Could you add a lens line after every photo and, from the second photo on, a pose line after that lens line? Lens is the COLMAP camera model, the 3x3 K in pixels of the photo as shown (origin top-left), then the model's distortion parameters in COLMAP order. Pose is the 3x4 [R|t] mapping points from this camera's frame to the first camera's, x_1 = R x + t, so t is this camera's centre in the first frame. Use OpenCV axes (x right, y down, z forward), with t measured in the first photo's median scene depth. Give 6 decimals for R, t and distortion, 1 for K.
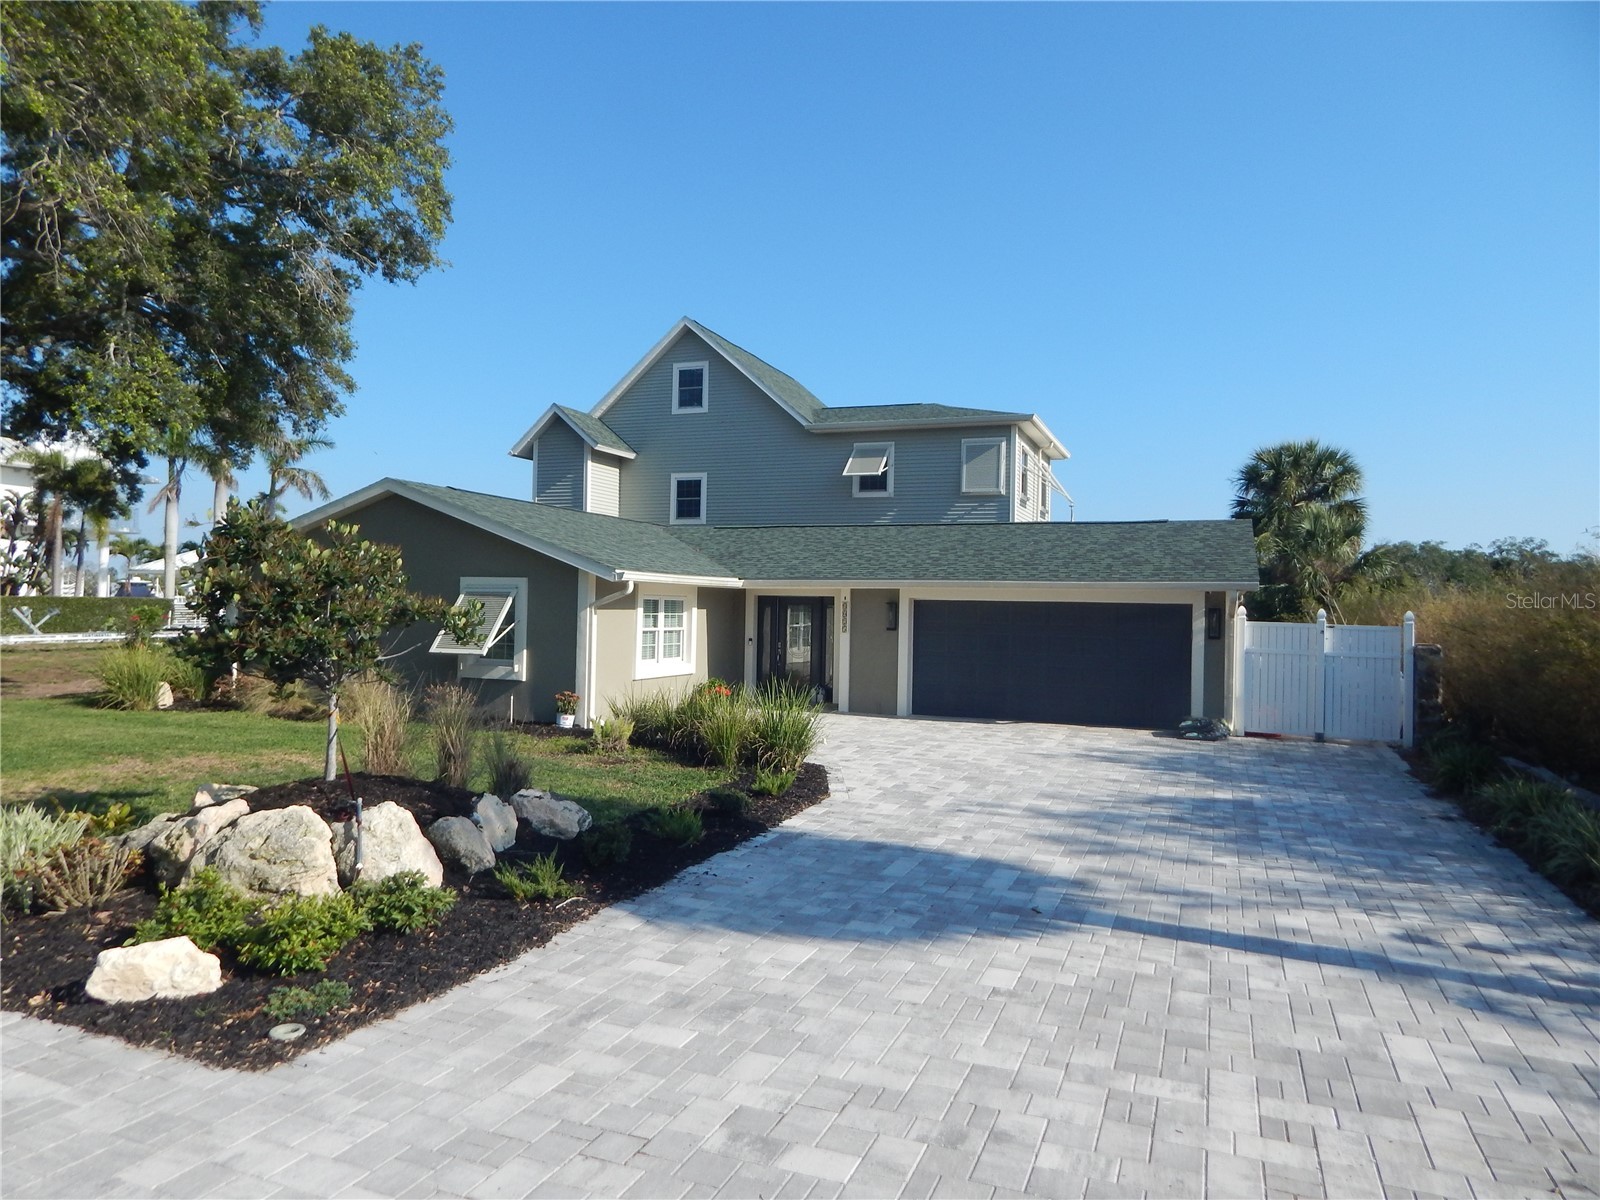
lens RADIAL K [[1053.7, 0, 807.2], [0, 1053.7, 599.1], [0, 0, 1]] dist [0.013540, -0.004783]
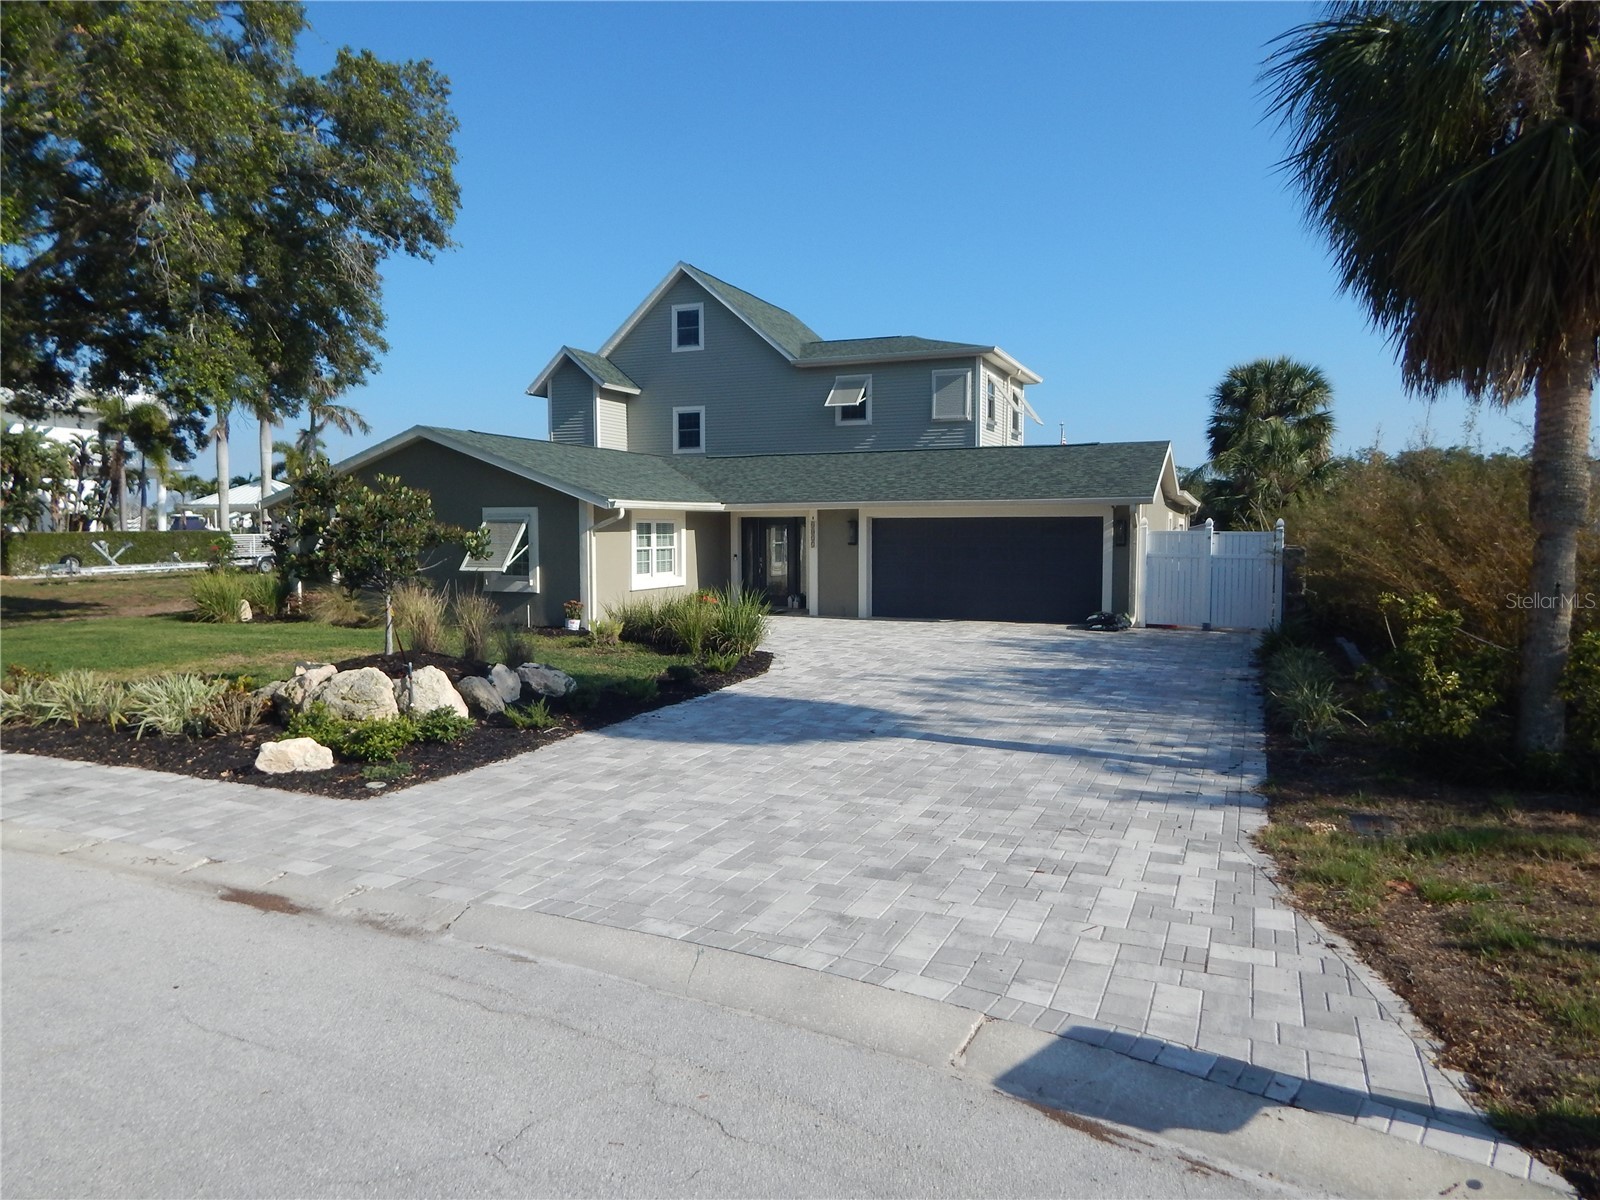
lens RADIAL K [[1041.2, 0, 812.2], [0, 1041.2, 593.6], [0, 0, 1]] dist [0.008496, -0.009567]
pose [[0.999504, -0.020511, -0.023888, 0.068136], [0.022186, 0.997150, 0.072105, -0.000572], [0.022341, -0.072599, 0.997111, -0.168546]]
